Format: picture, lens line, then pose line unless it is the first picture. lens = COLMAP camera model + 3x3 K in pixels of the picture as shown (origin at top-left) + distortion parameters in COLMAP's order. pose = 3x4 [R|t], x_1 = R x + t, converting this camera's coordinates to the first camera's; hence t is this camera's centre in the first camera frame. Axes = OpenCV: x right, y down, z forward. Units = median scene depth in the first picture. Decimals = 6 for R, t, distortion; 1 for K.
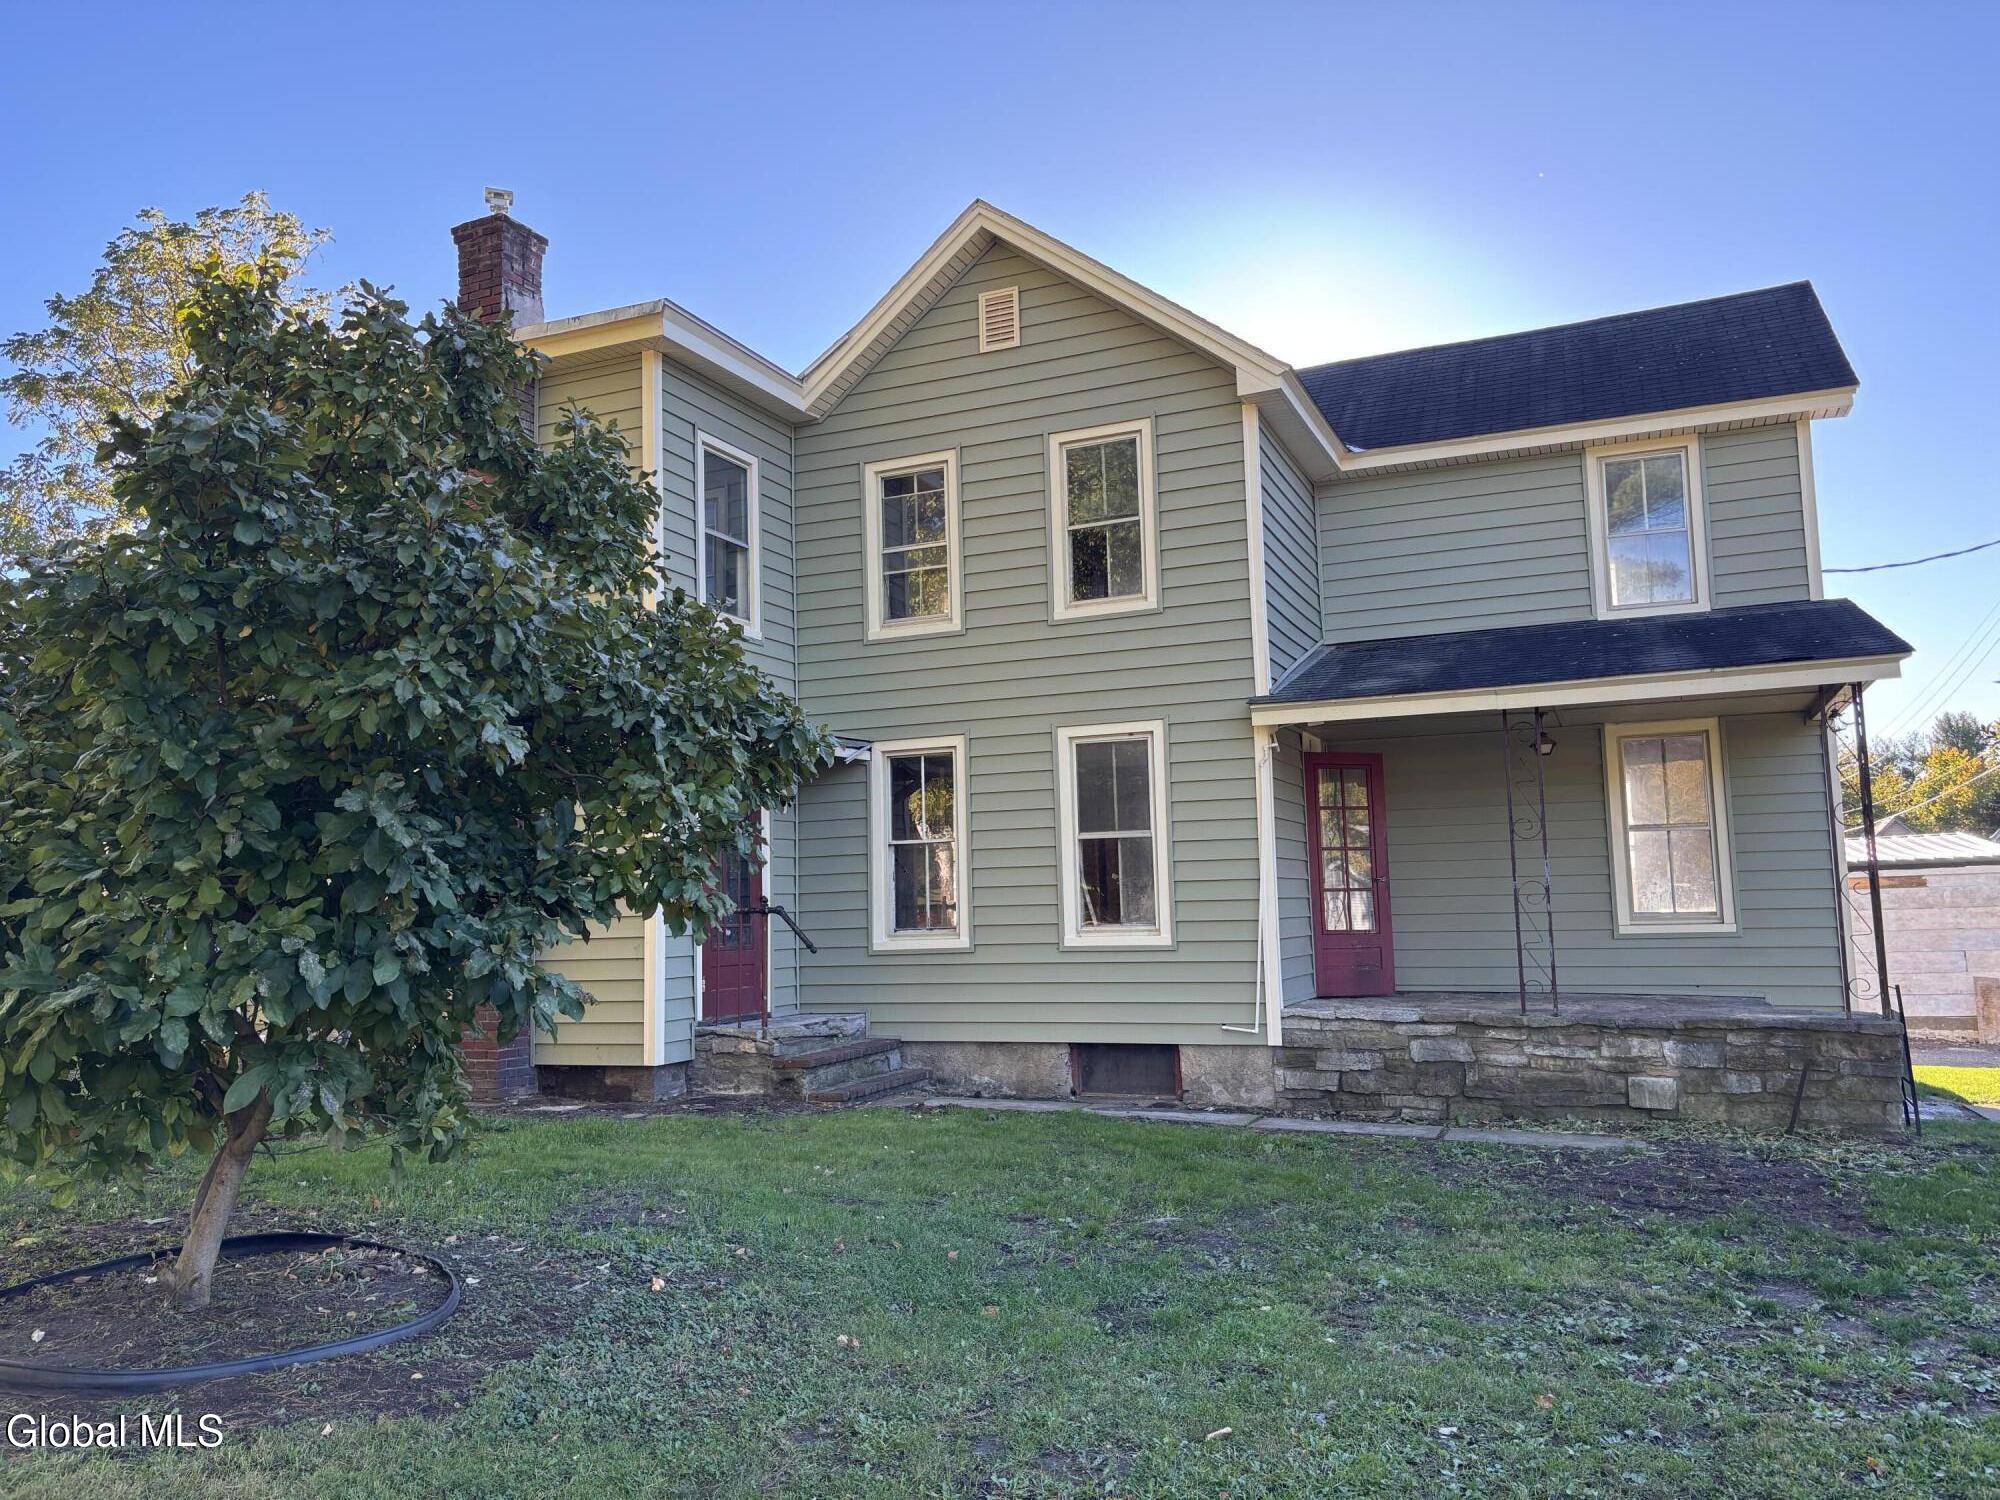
lens RADIAL K [[1508.7, 0, 1000.0], [0, 1508.7, 750.0], [0, 0, 1]] dist [-0.054499, -0.001766]
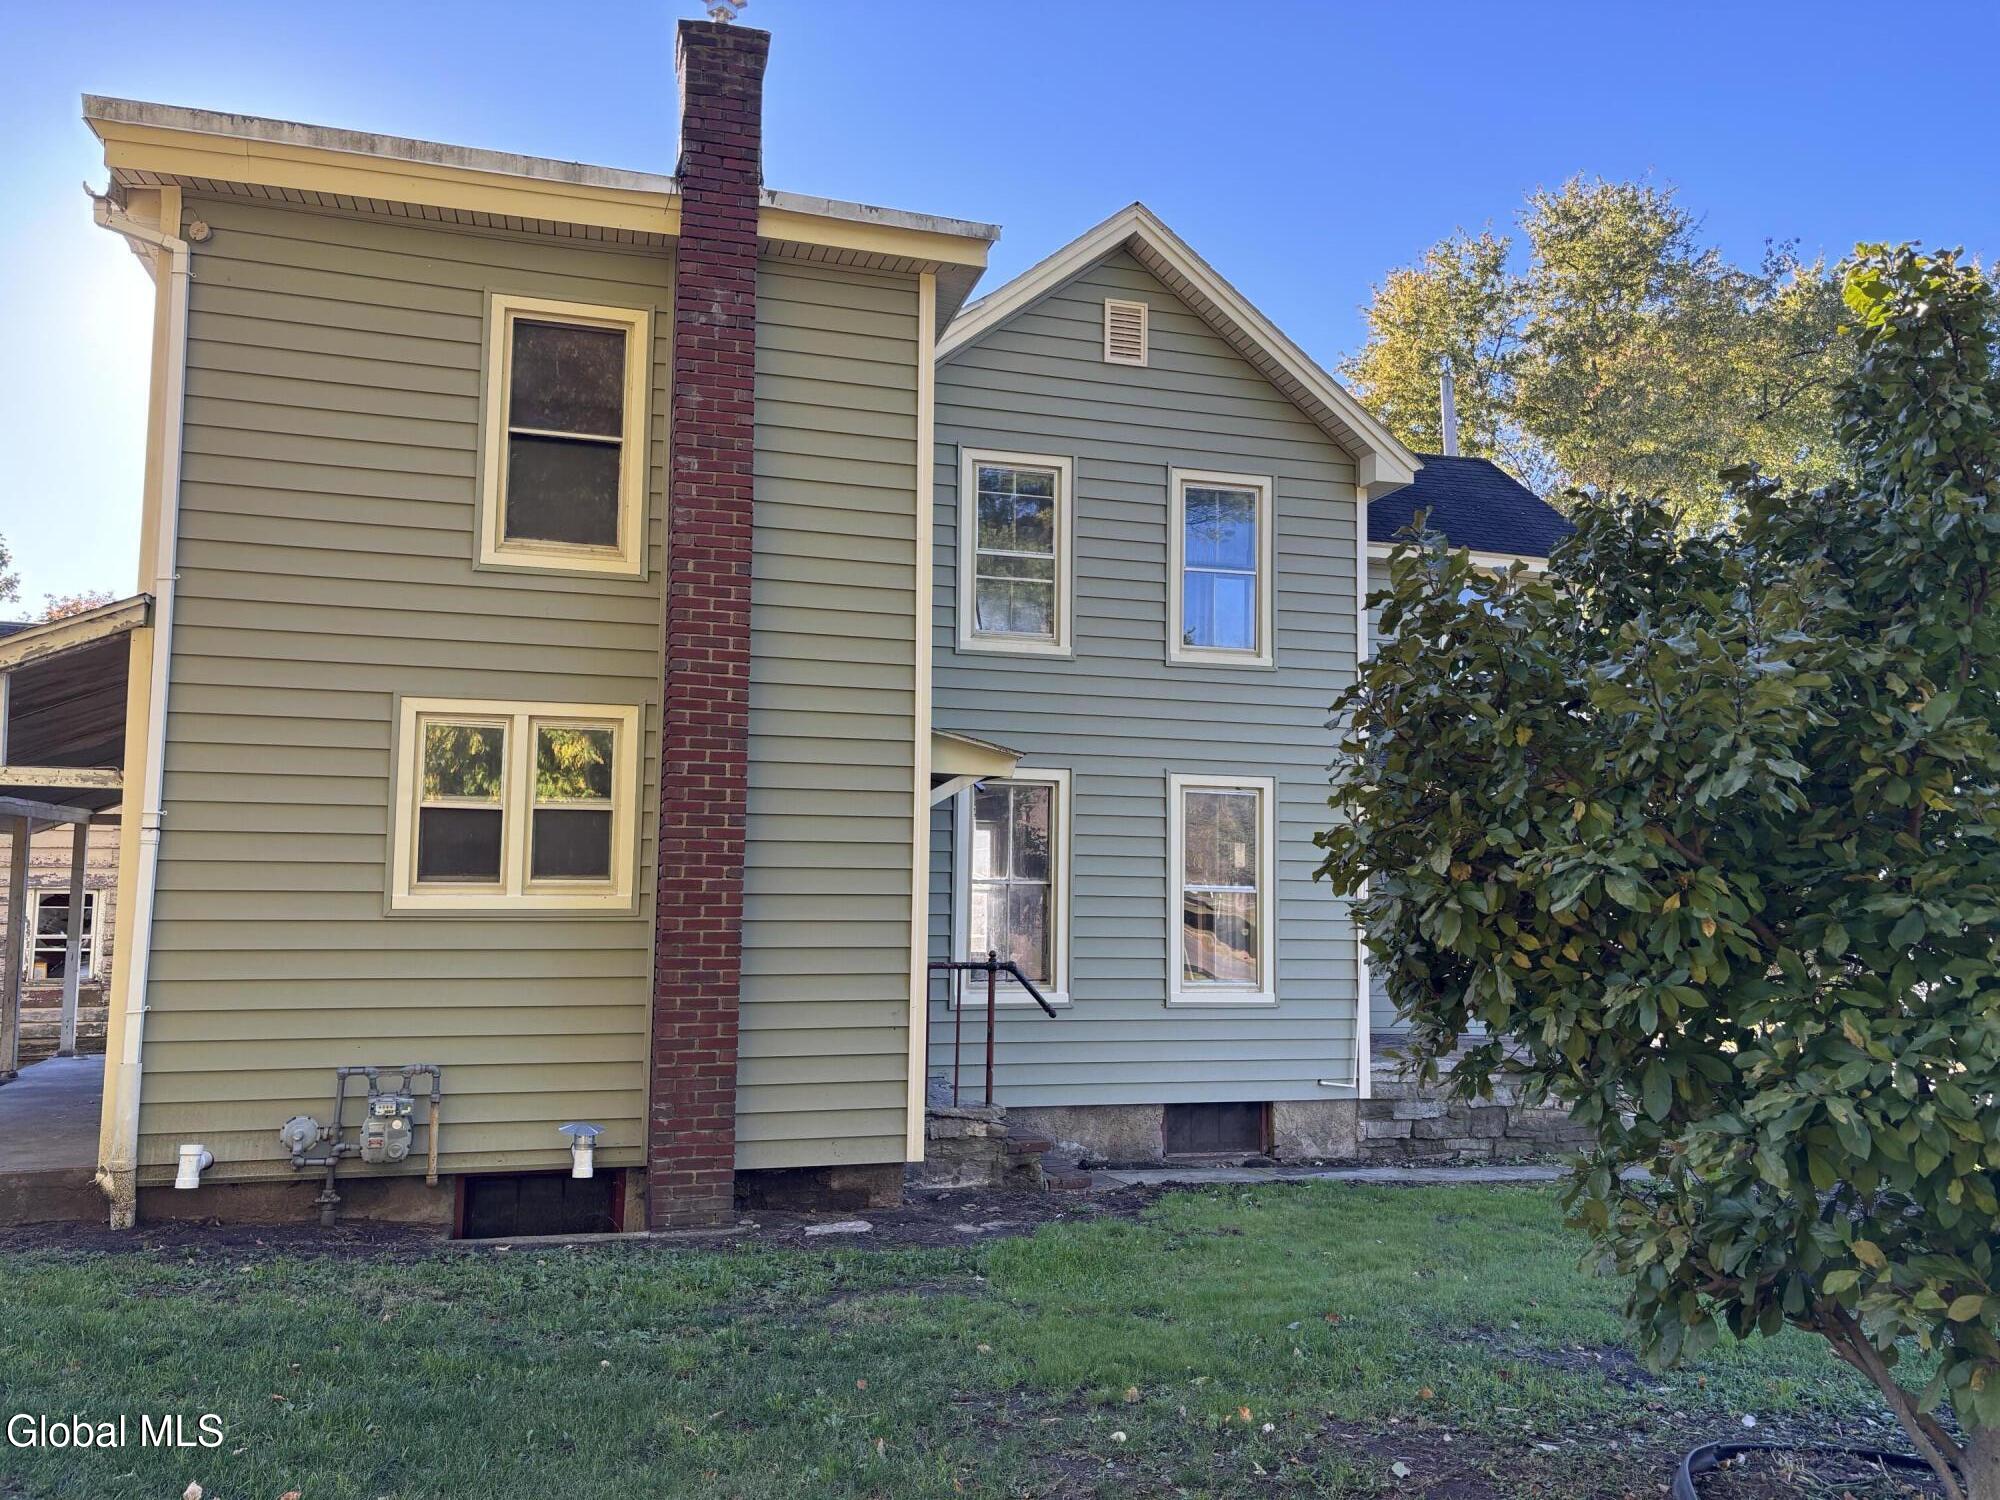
lens RADIAL K [[1498.2, 0, 1000.0], [0, 1498.2, 750.0], [0, 0, 1]] dist [-0.087573, -0.000926]
pose [[0.787714, 0.099076, 0.608022, -0.667787], [-0.099443, 0.994489, -0.033218, 0.013109], [-0.607963, -0.034297, 0.793225, 0.333864]]
